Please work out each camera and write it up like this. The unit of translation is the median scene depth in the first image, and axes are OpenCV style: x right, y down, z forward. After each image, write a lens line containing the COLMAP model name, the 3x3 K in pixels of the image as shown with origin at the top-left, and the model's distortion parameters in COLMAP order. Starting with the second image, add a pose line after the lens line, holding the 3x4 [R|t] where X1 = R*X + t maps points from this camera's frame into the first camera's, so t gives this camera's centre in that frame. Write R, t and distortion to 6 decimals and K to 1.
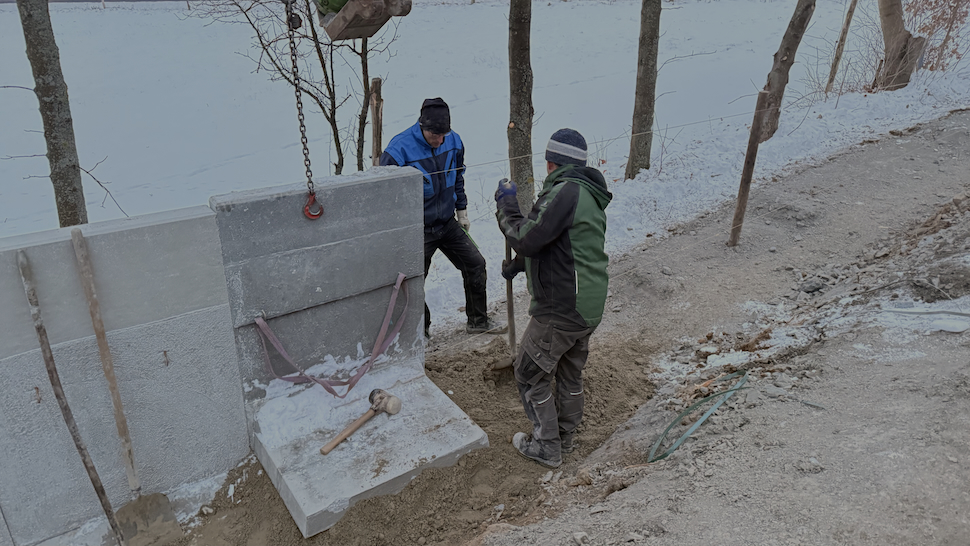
lens RADIAL K [[689.6, 0, 480.6], [0, 689.6, 281.9], [0, 0, 1]] dist [0.075216, -0.082868]
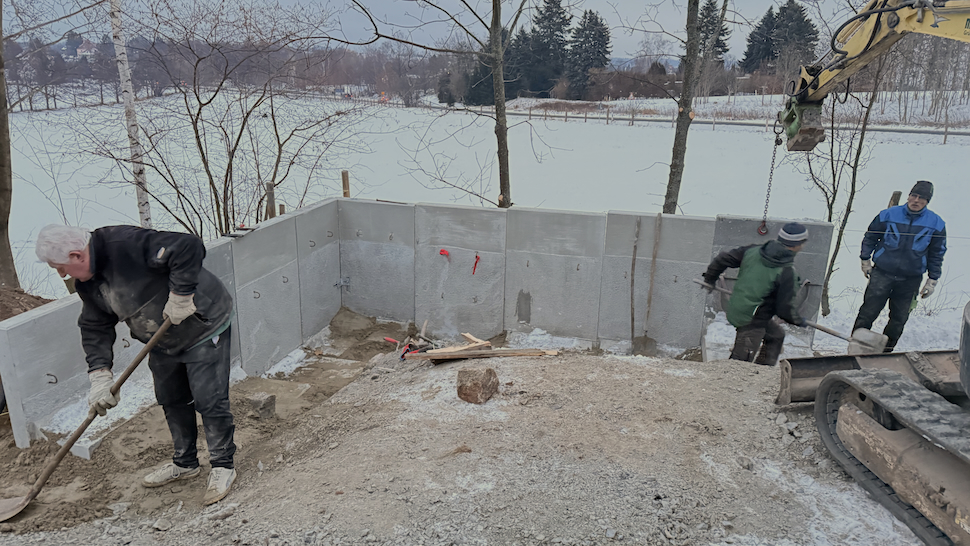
lens RADIAL K [[689.6, 0, 480.6], [0, 689.6, 281.9], [0, 0, 1]] dist [0.075216, -0.082868]
pose [[0.644026, 0.216788, -0.733644, 0.700333], [-0.339350, 0.940448, -0.019999, 0.335090], [0.685618, 0.261842, 0.679240, -0.843793]]
